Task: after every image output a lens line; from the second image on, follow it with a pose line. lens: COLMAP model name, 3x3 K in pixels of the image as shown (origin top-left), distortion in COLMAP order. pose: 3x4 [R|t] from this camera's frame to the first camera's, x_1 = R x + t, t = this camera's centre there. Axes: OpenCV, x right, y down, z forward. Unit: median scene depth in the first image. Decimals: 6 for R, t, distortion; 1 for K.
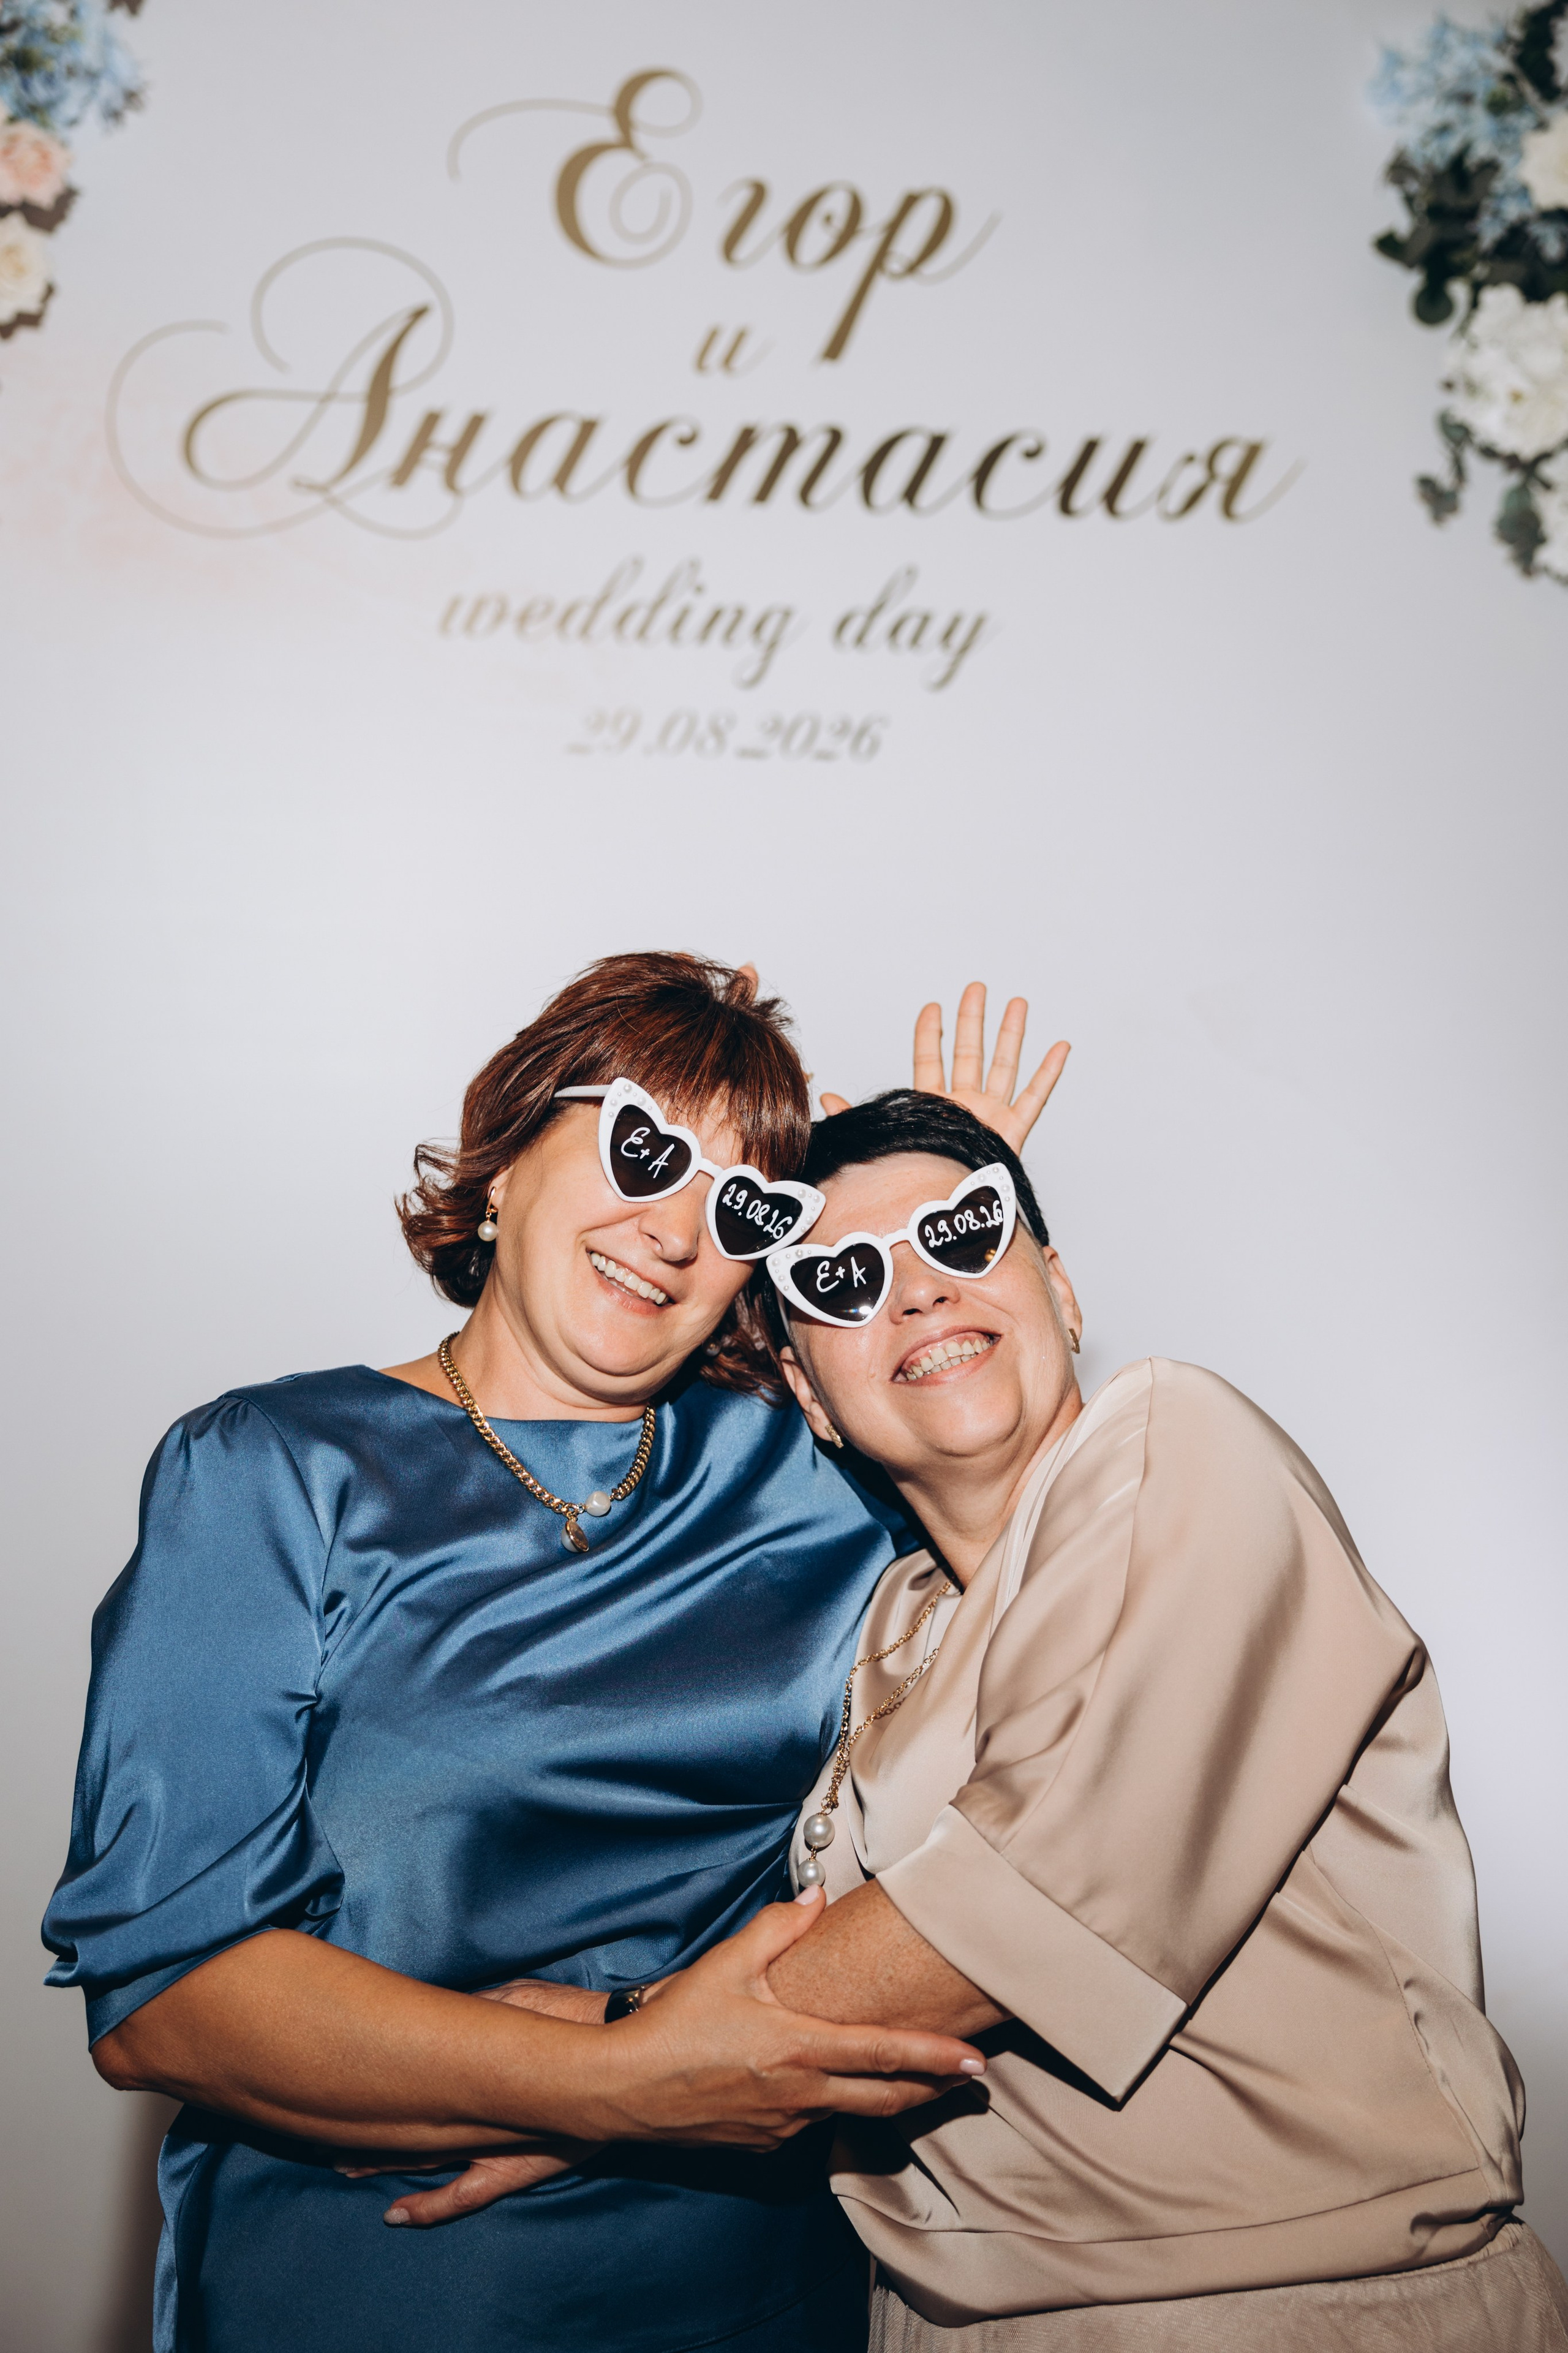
lens RADIAL K [[3178.3, 0, 783.8], [0, 3178.3, 1186.9], [0, 0, 1]] dist [0.340819, -0.638201]
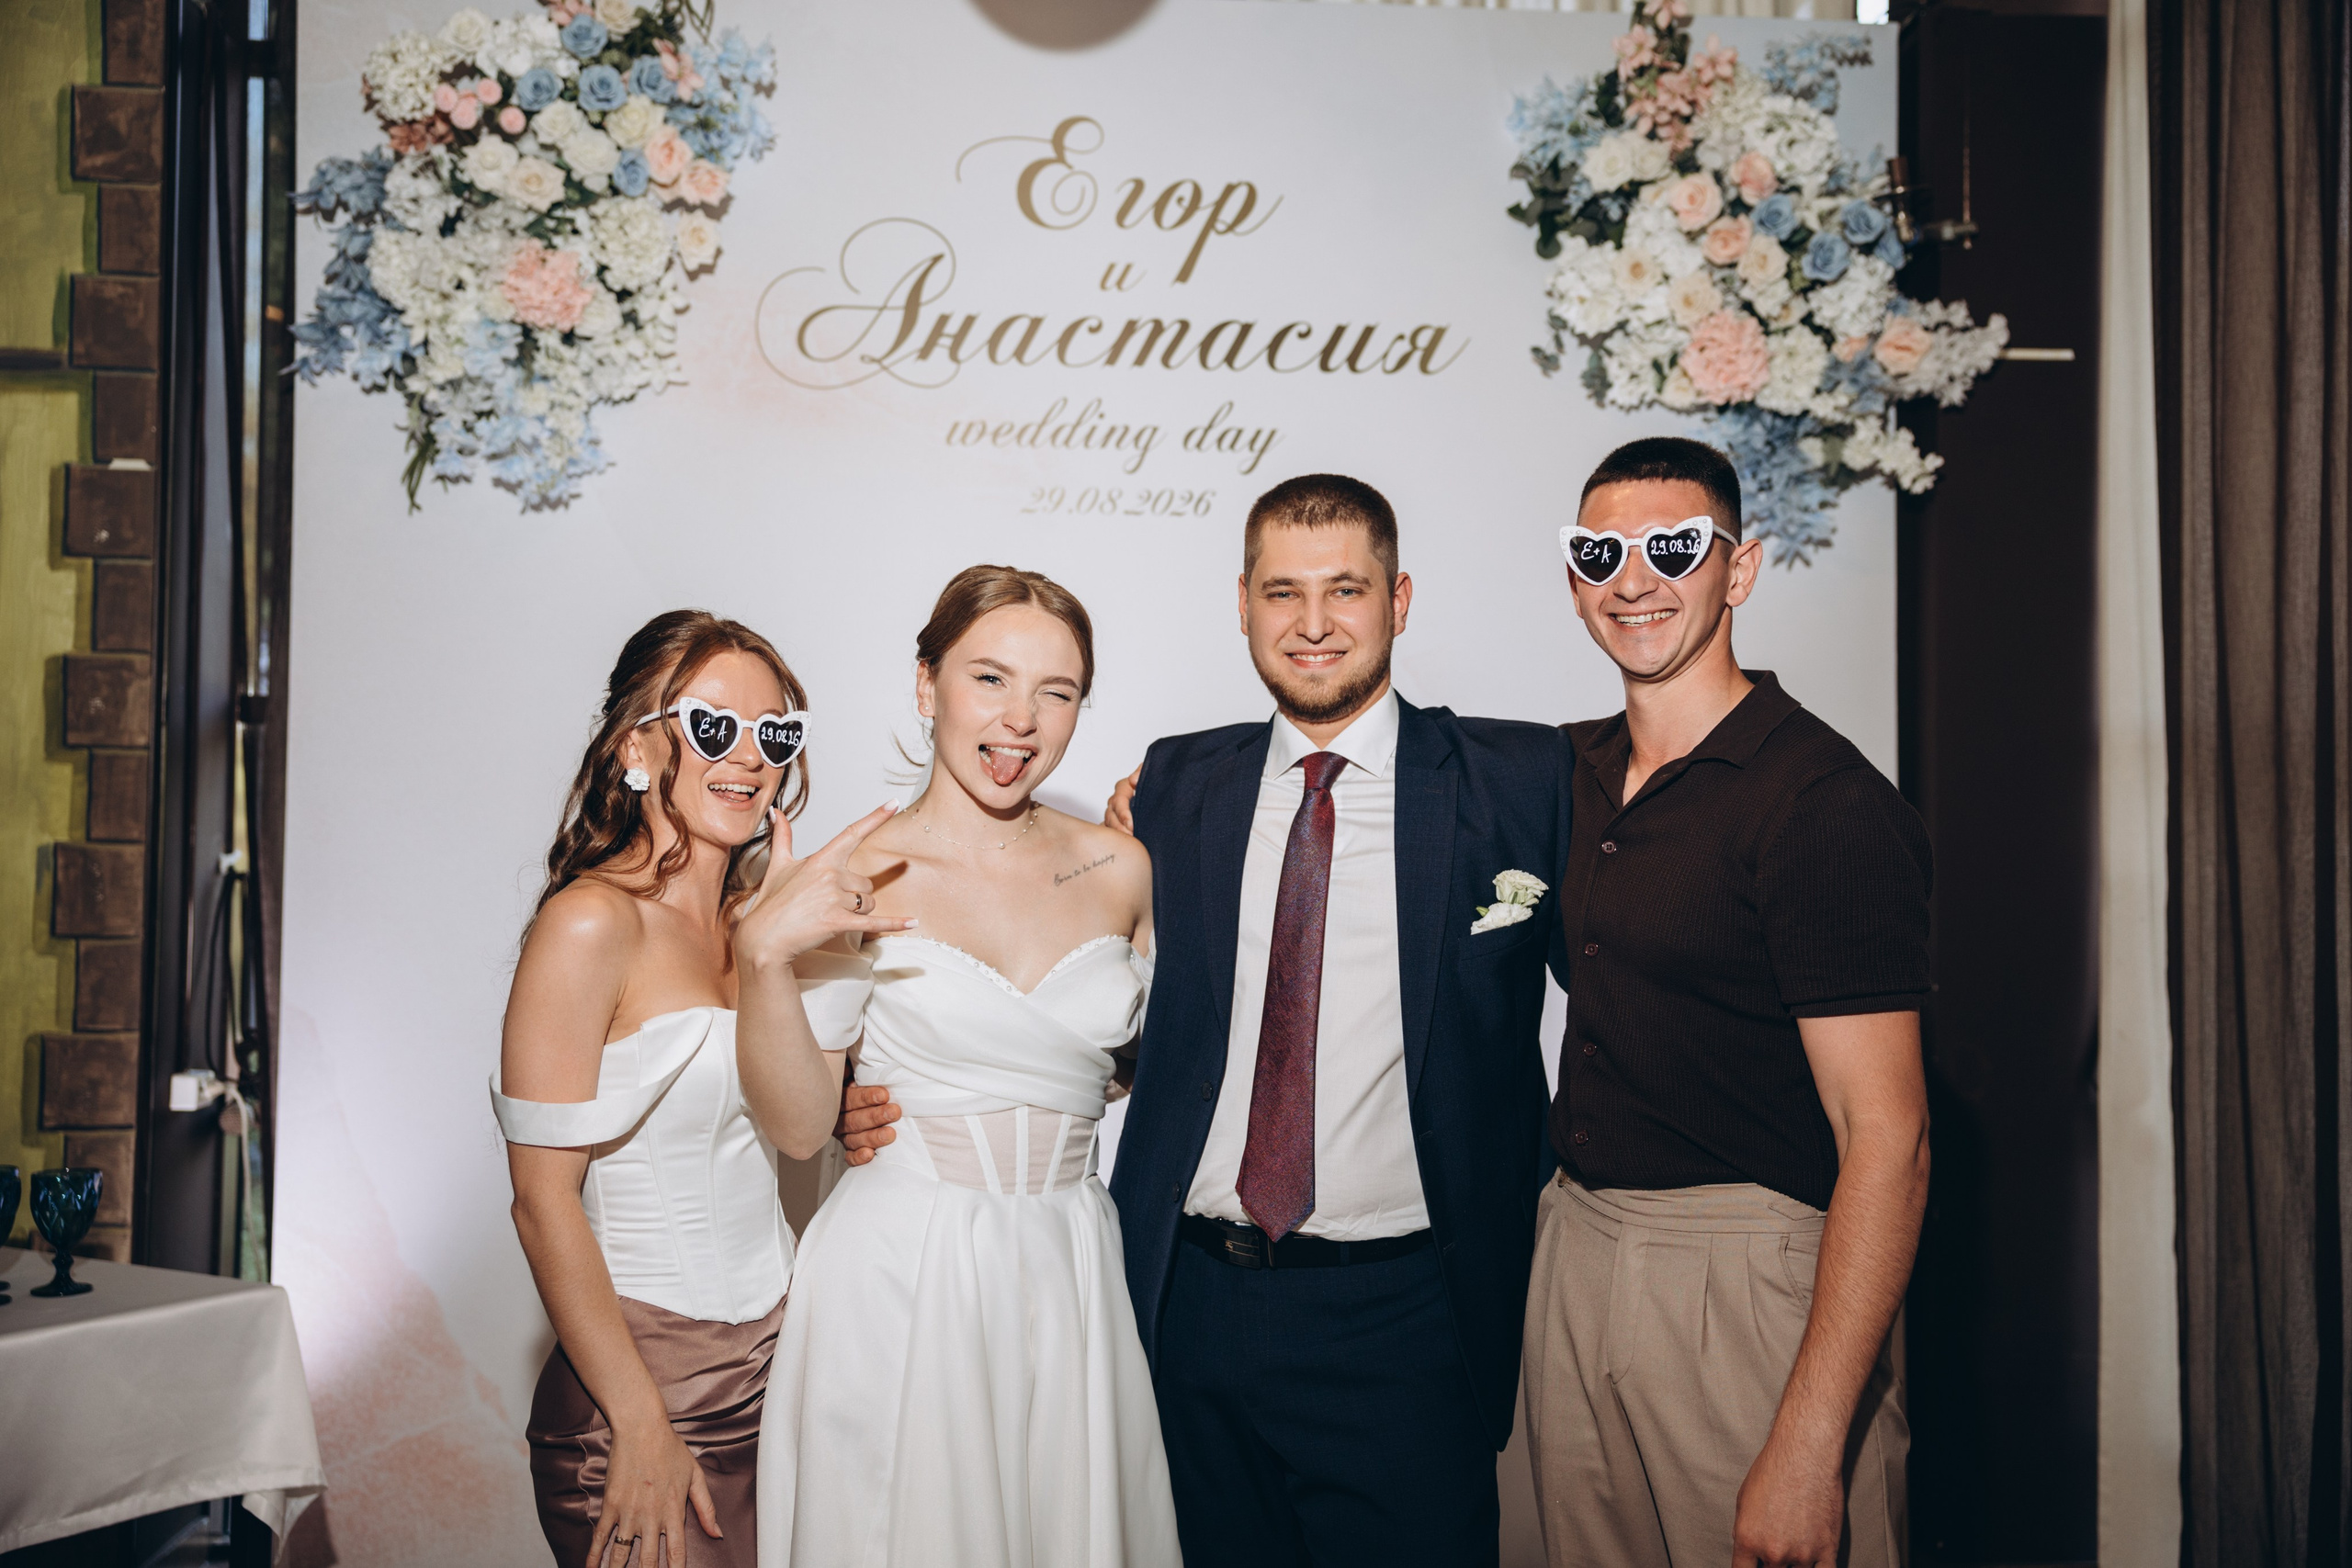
lens RADIAL K [[2383.5, 0, 1195.6], [0, 2383.5, 767.2], [0, 0, 1]] dist [0.161393, -0.197465]
pose [[0.997349, 0.000921, -0.072756, 0.112583], [-0.004072, 0.999060, -0.043168, 0.049659], [0.072648, 0.043350, 0.996415, -0.225559]]
